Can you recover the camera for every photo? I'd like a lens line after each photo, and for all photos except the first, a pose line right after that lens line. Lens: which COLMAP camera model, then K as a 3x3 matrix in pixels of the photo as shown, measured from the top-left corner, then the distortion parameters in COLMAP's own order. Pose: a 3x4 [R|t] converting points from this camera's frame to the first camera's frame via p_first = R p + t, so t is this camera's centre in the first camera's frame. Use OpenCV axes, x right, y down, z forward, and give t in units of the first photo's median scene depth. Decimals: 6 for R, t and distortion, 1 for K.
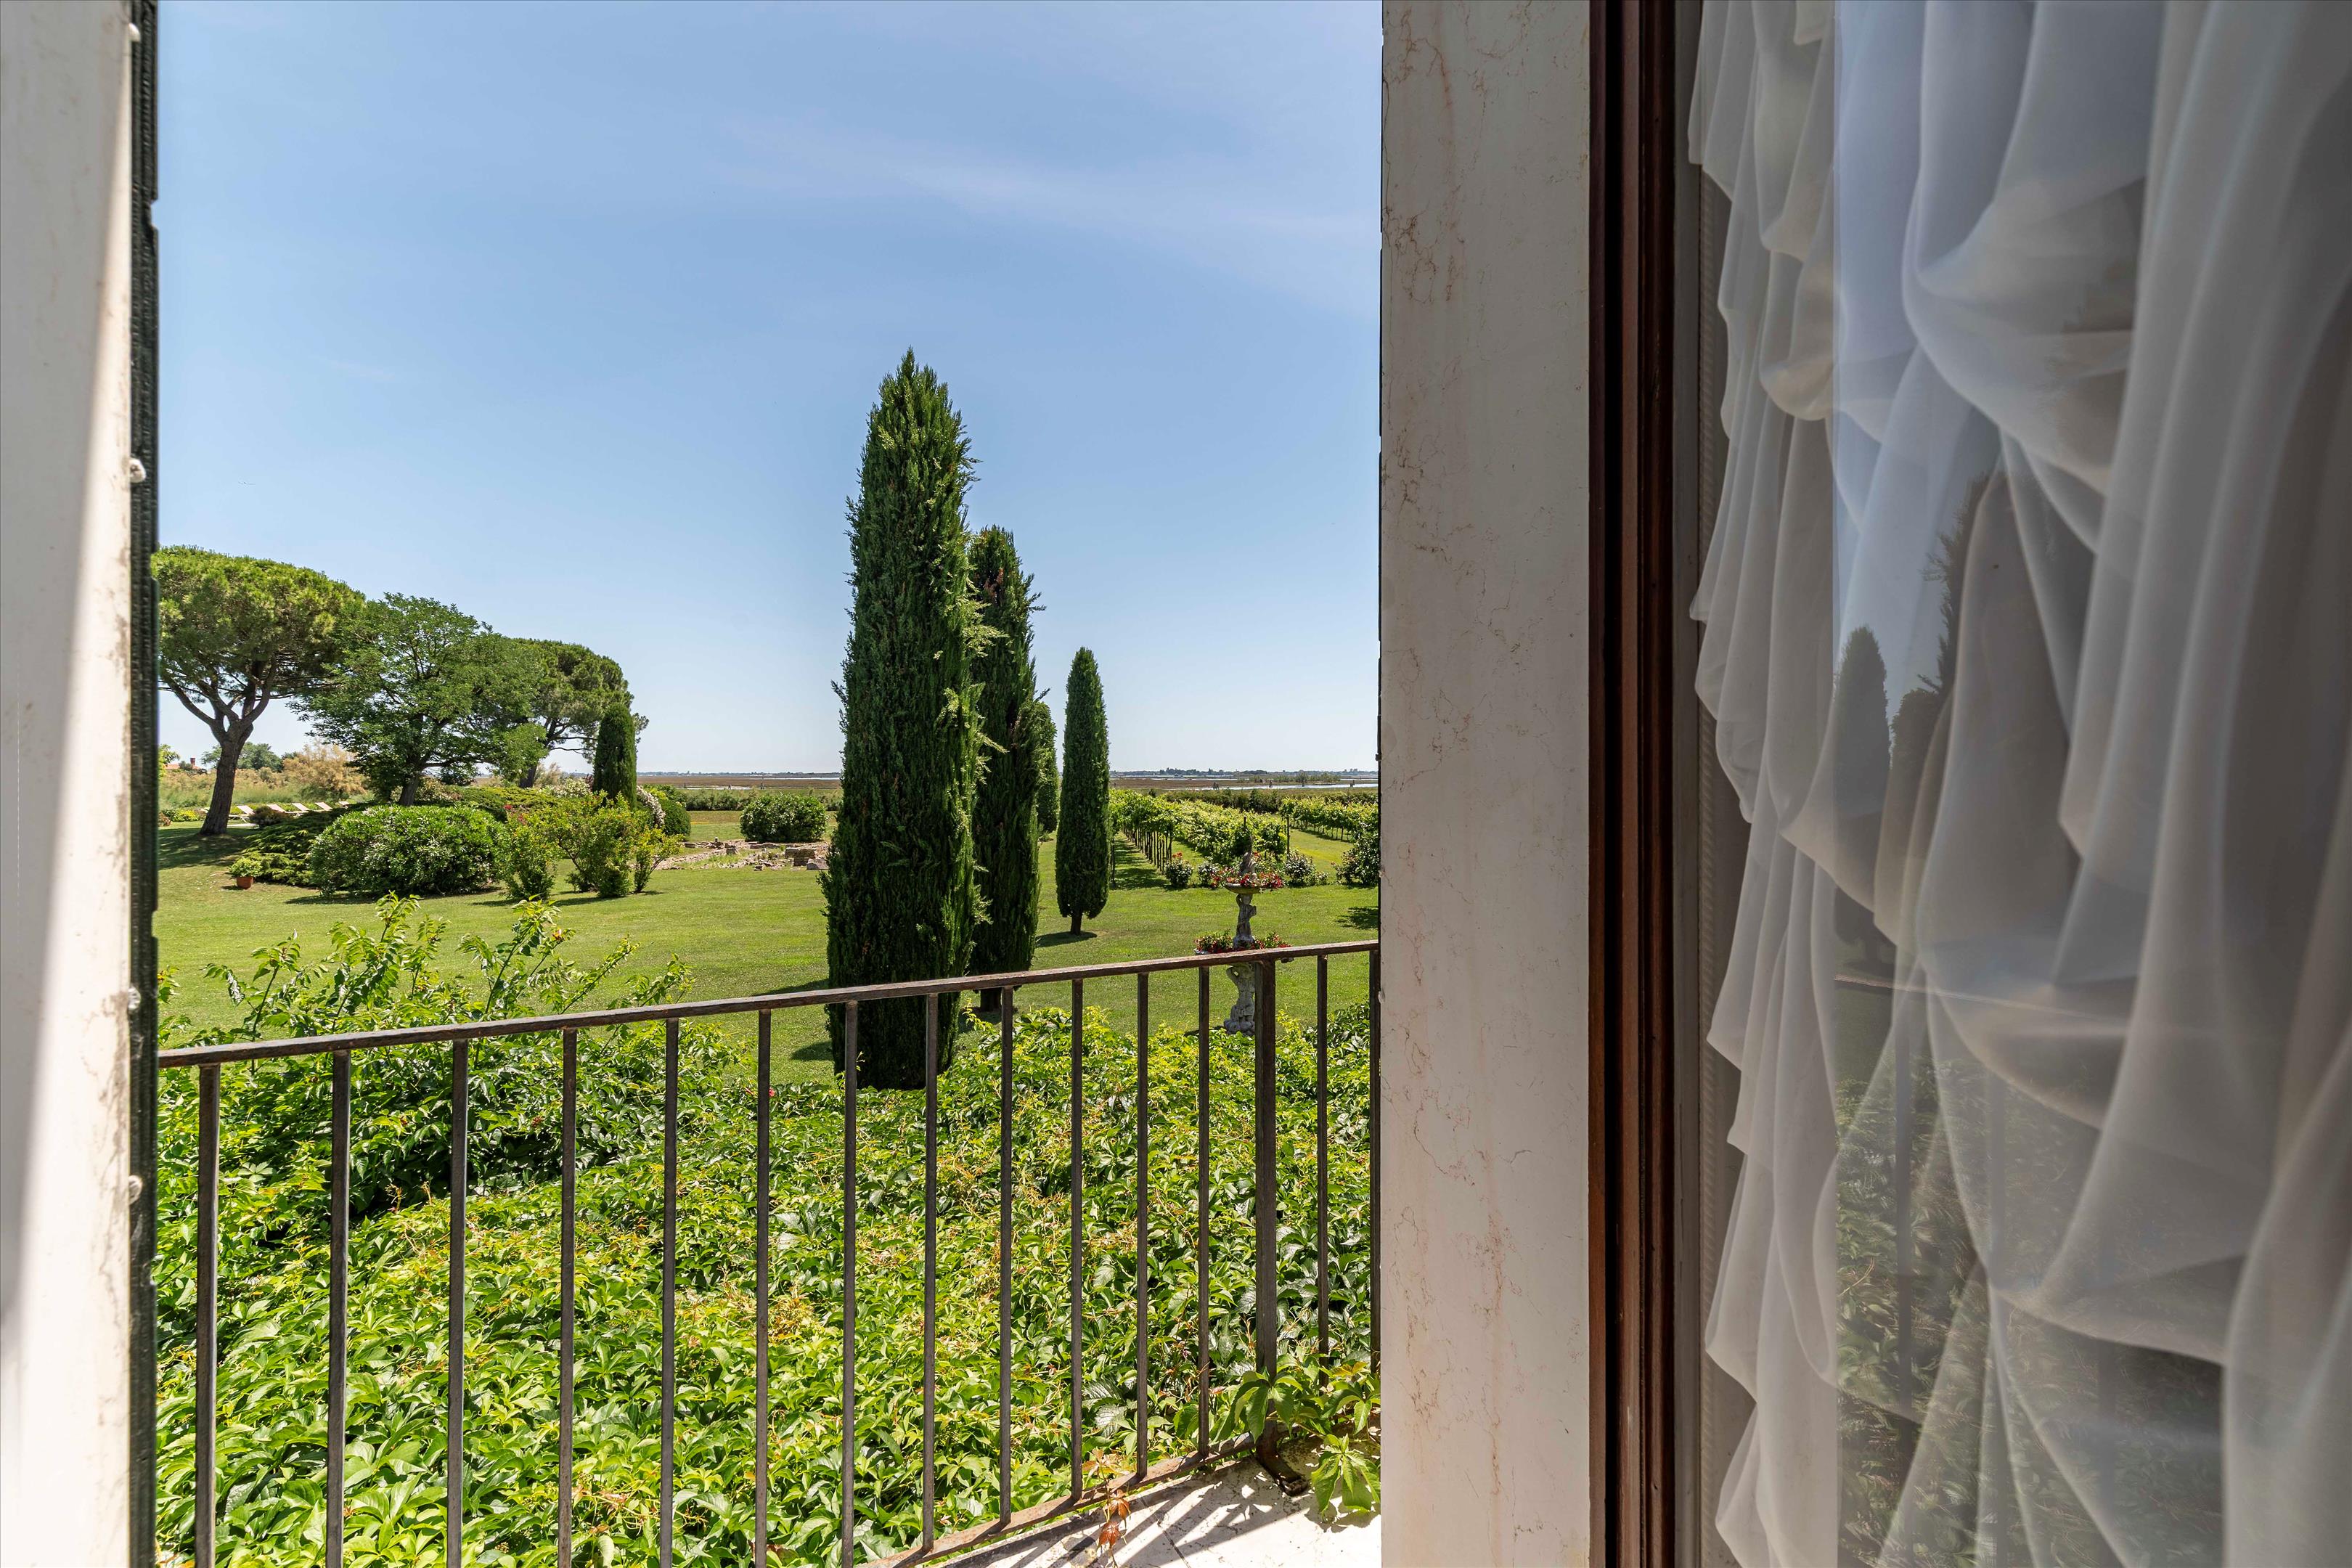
lens RADIAL K [[1122.3, 0, 1251.7], [0, 1122.3, 759.4], [0, 0, 1]] dist [0.000614, 0.000332]
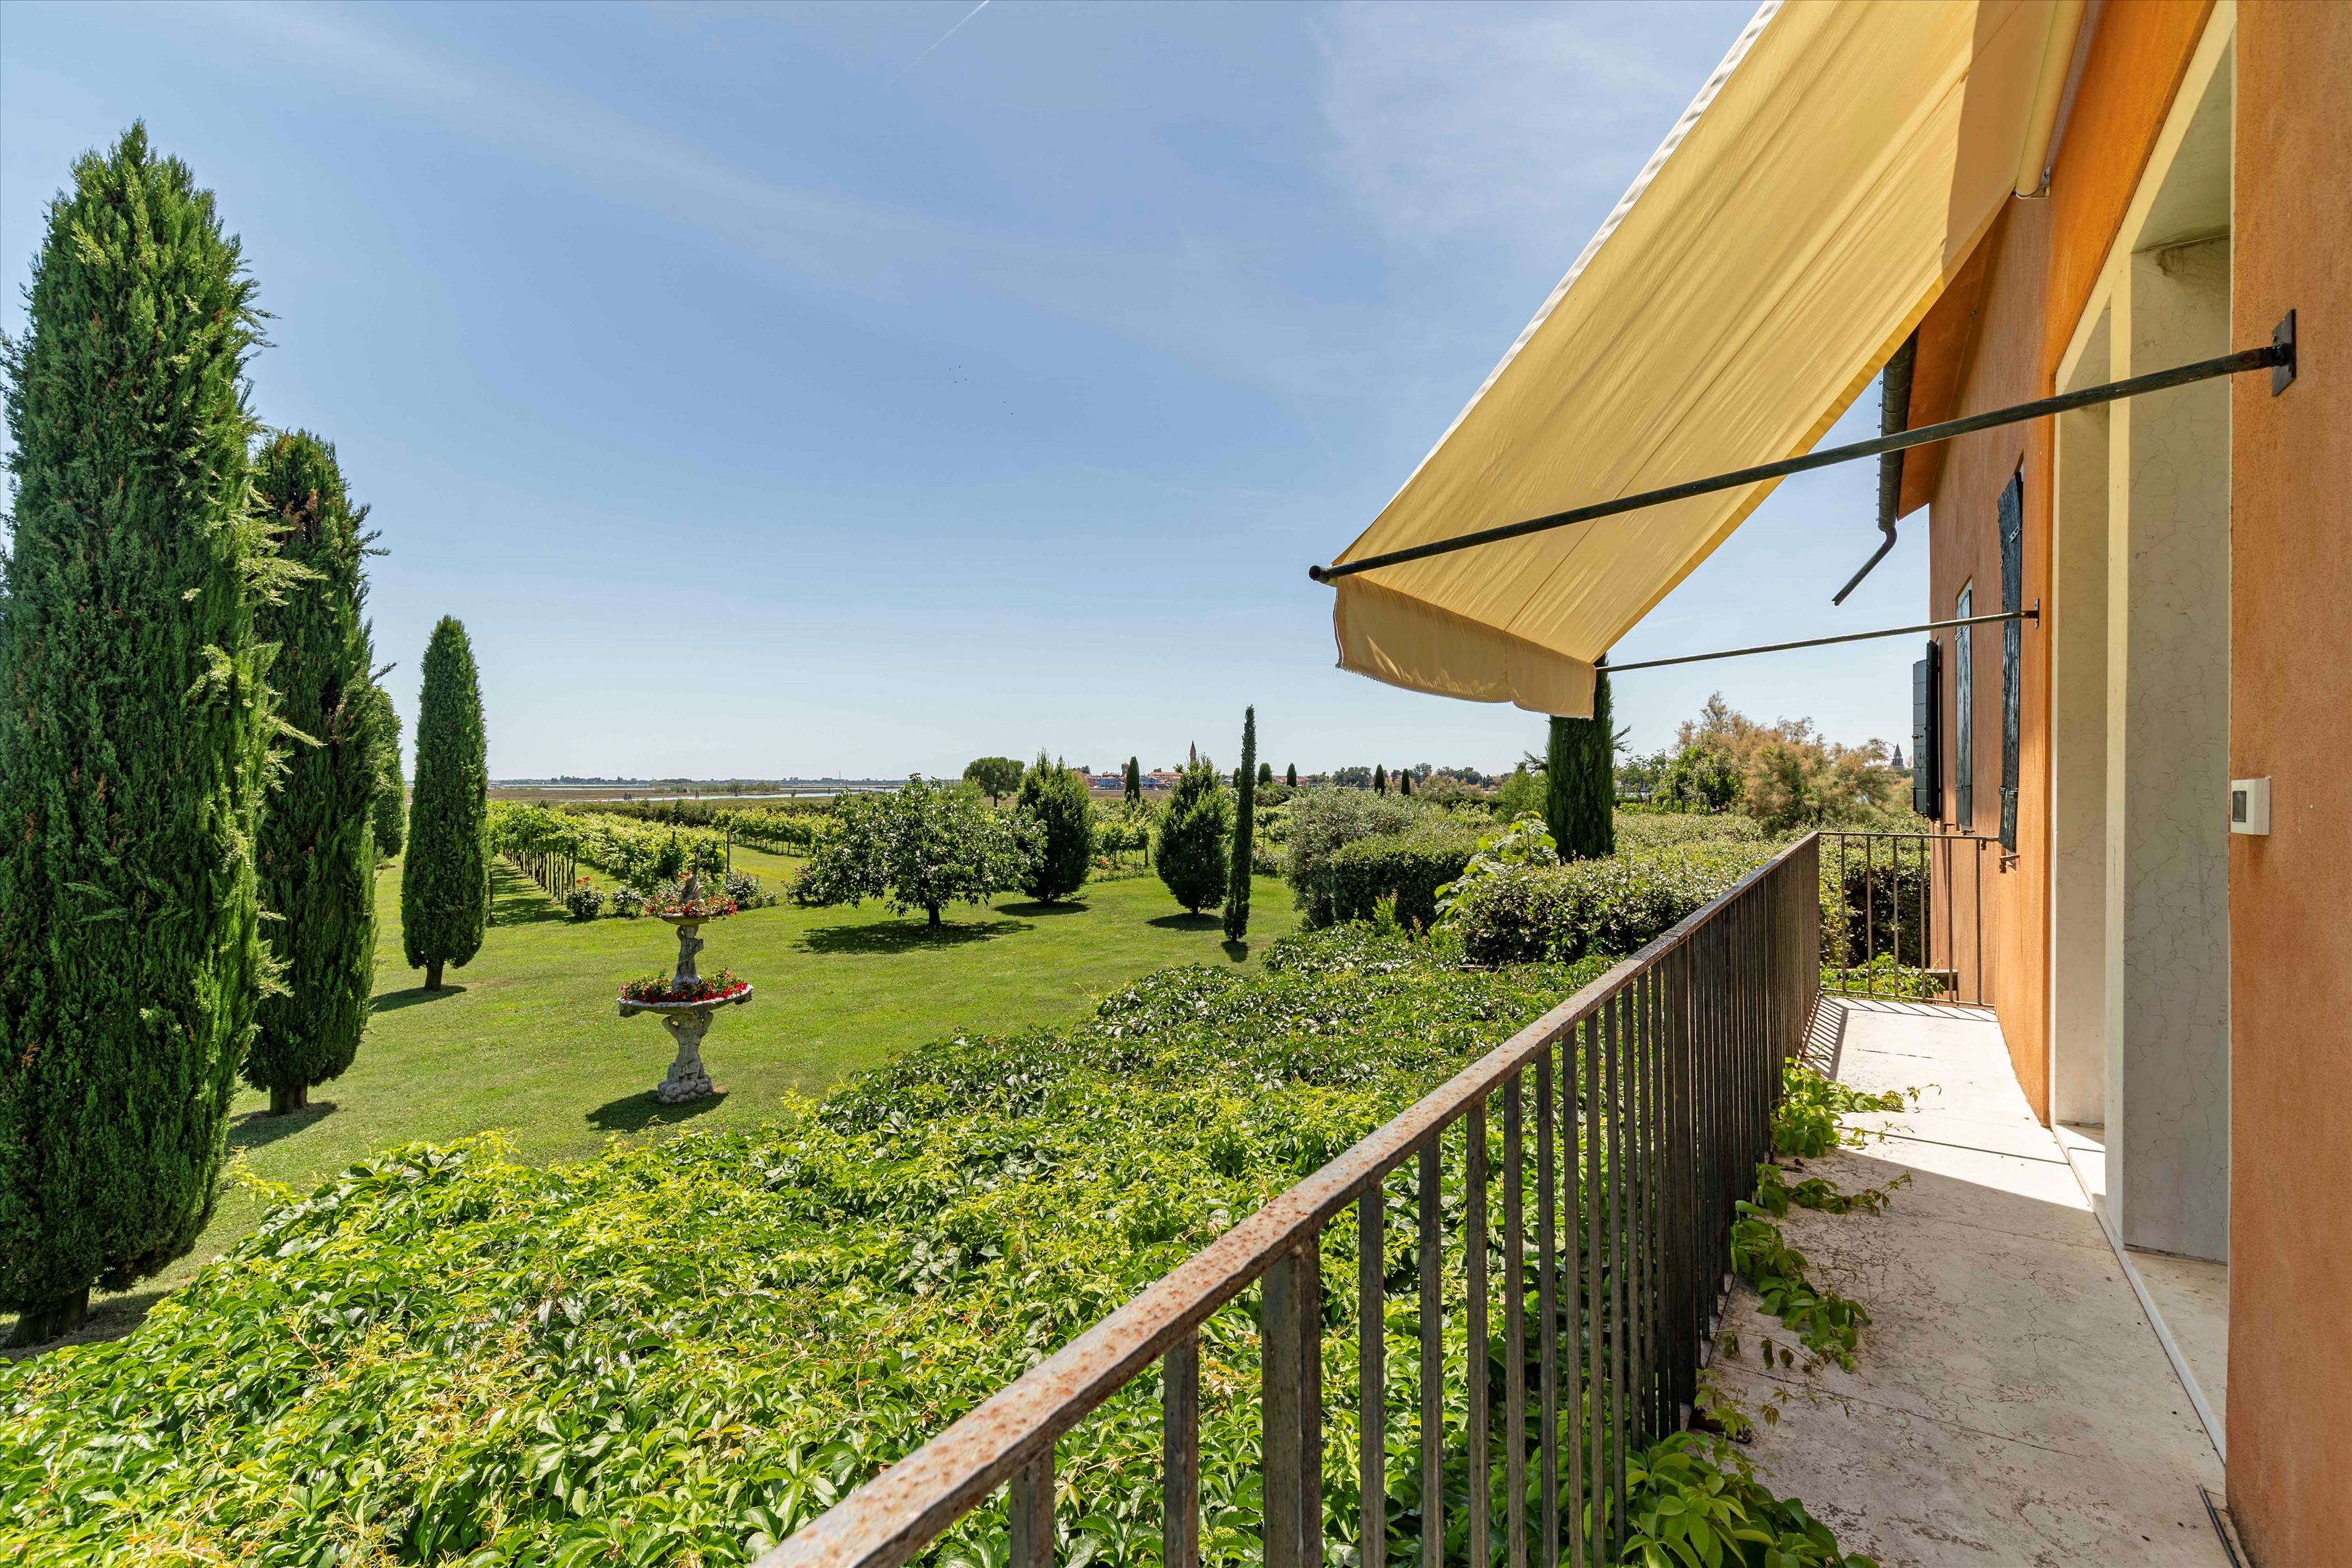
lens RADIAL K [[1122.3, 0, 1251.7], [0, 1122.3, 759.4], [0, 0, 1]] dist [0.000614, 0.000332]
pose [[0.887957, 0.006642, 0.459879, -0.021121], [-0.003195, 0.999961, -0.008274, 0.004875], [-0.459916, 0.005878, 0.887943, 0.092929]]
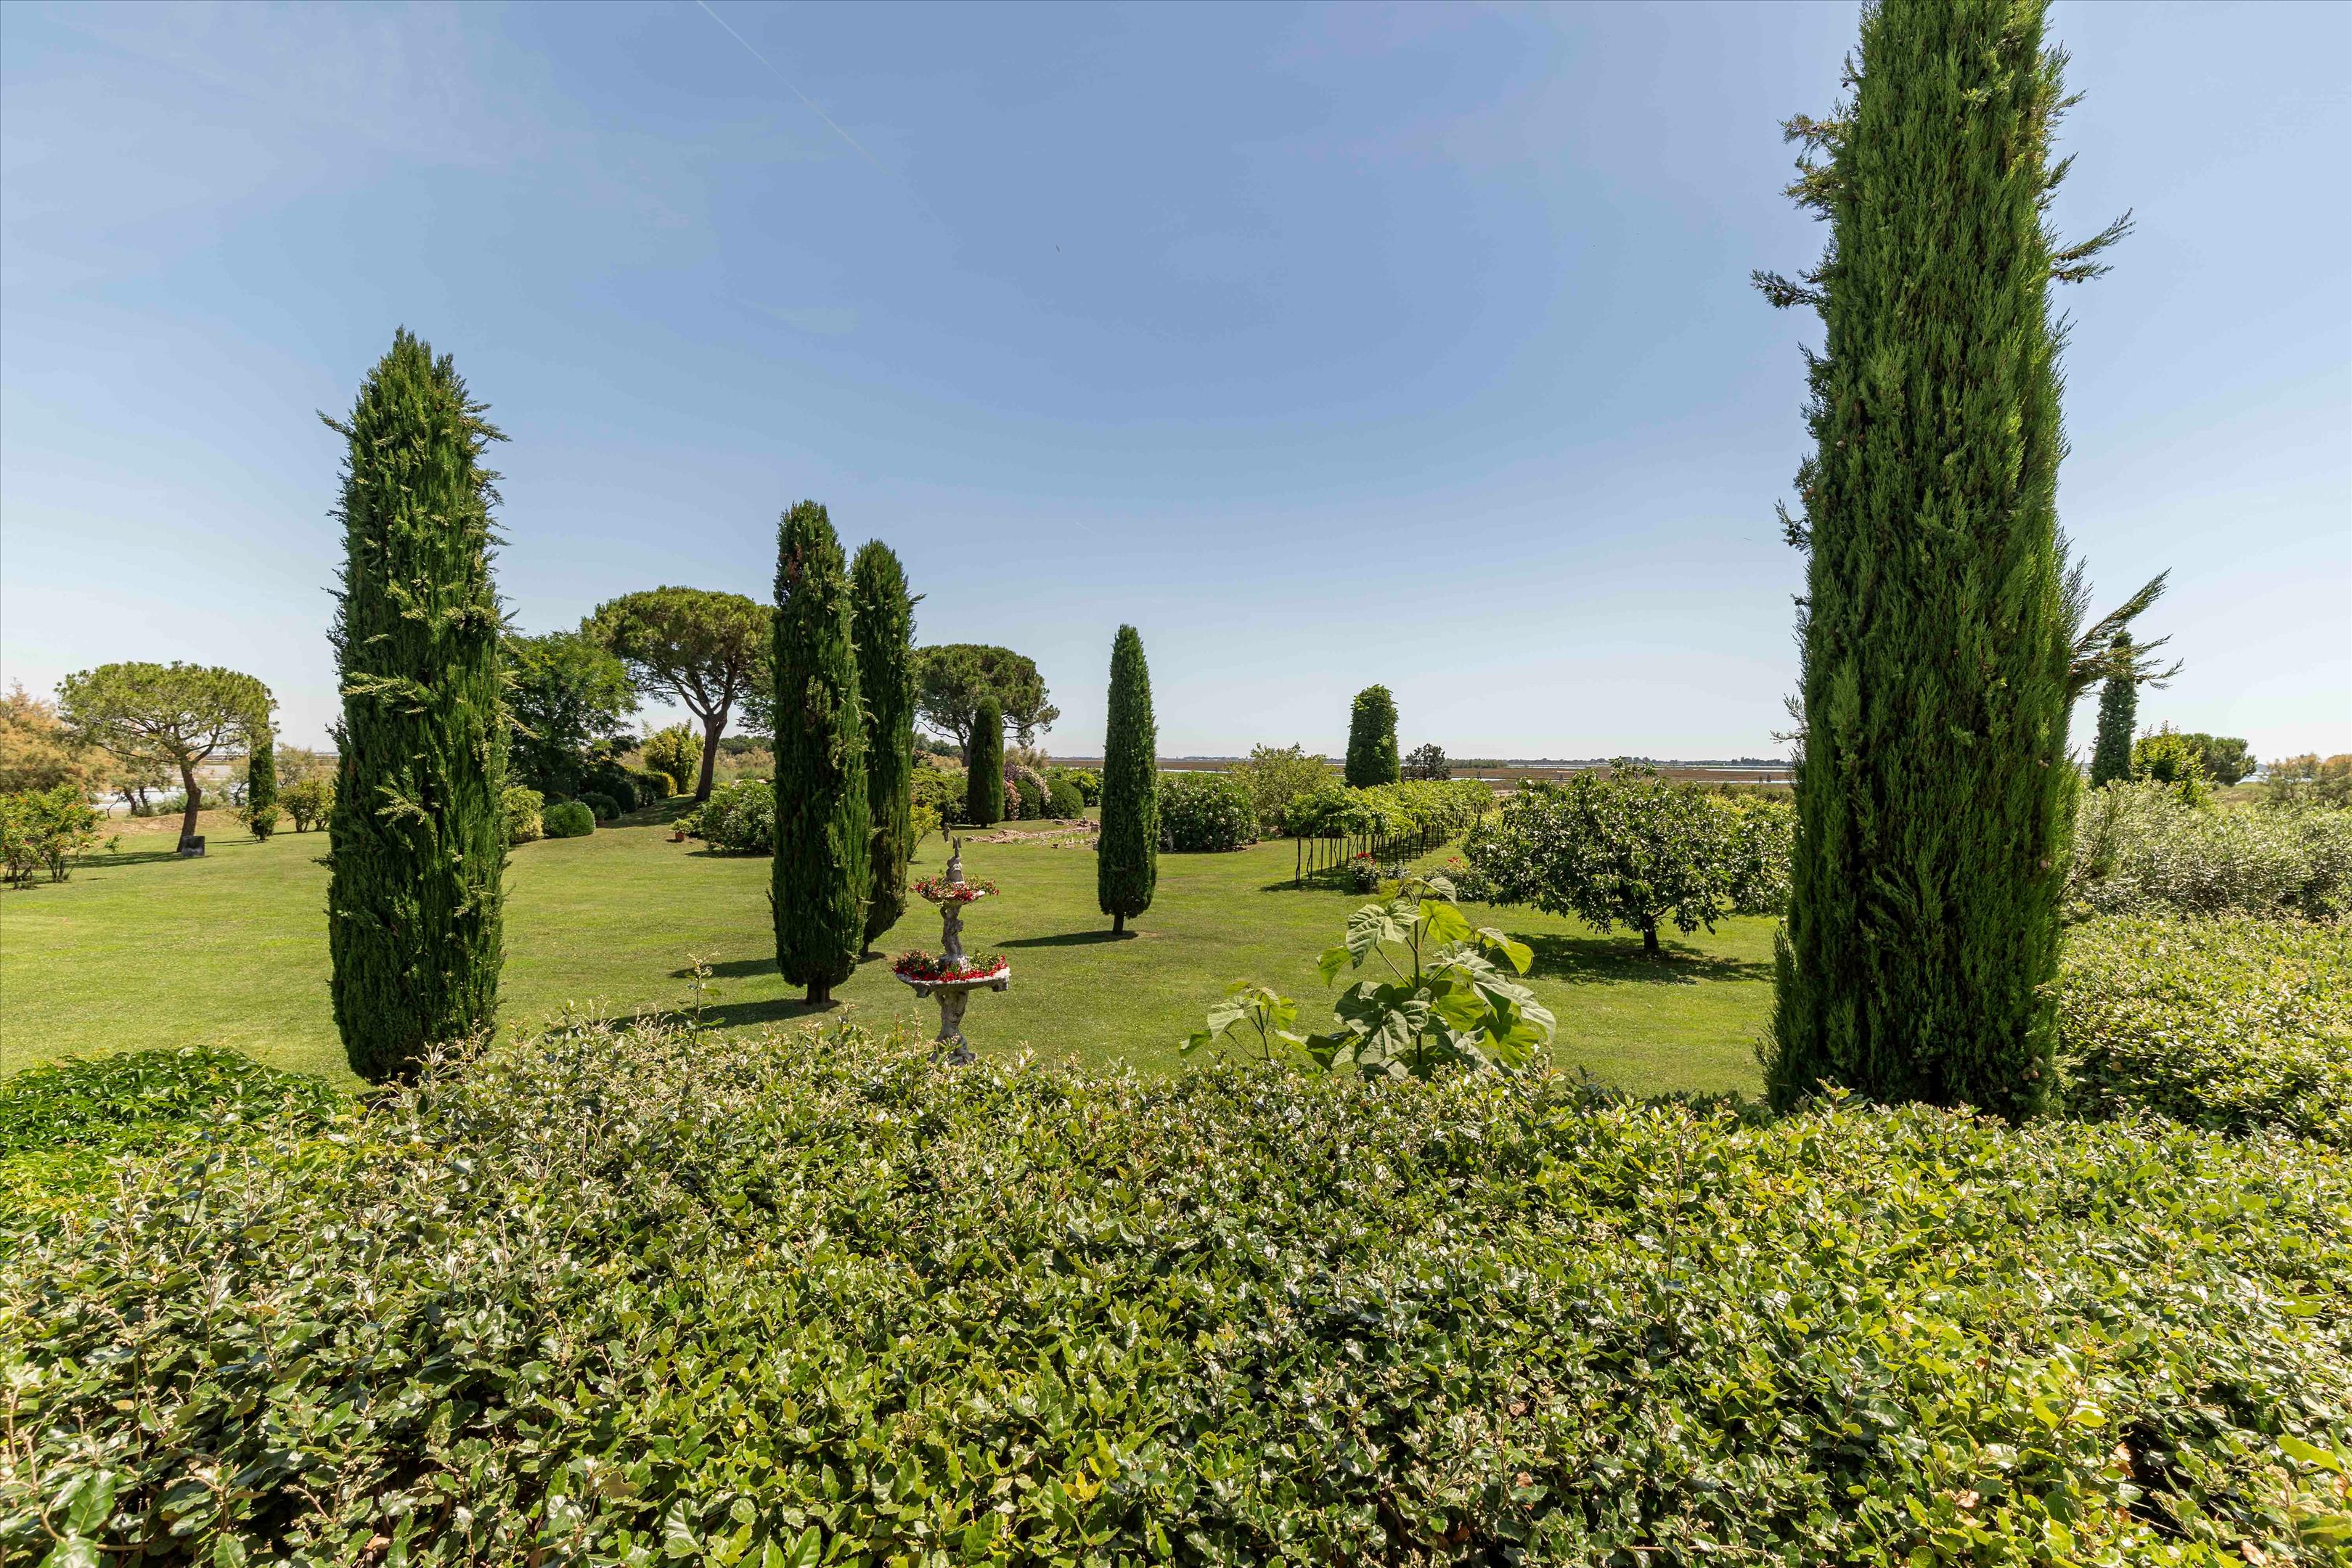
lens RADIAL K [[1122.3, 0, 1251.7], [0, 1122.3, 759.4], [0, 0, 1]] dist [0.000614, 0.000332]
pose [[0.839774, 0.009178, -0.542858, 0.638521], [-0.003198, 0.999923, 0.011958, -0.000593], [0.542926, -0.008306, 0.839739, 0.408408]]
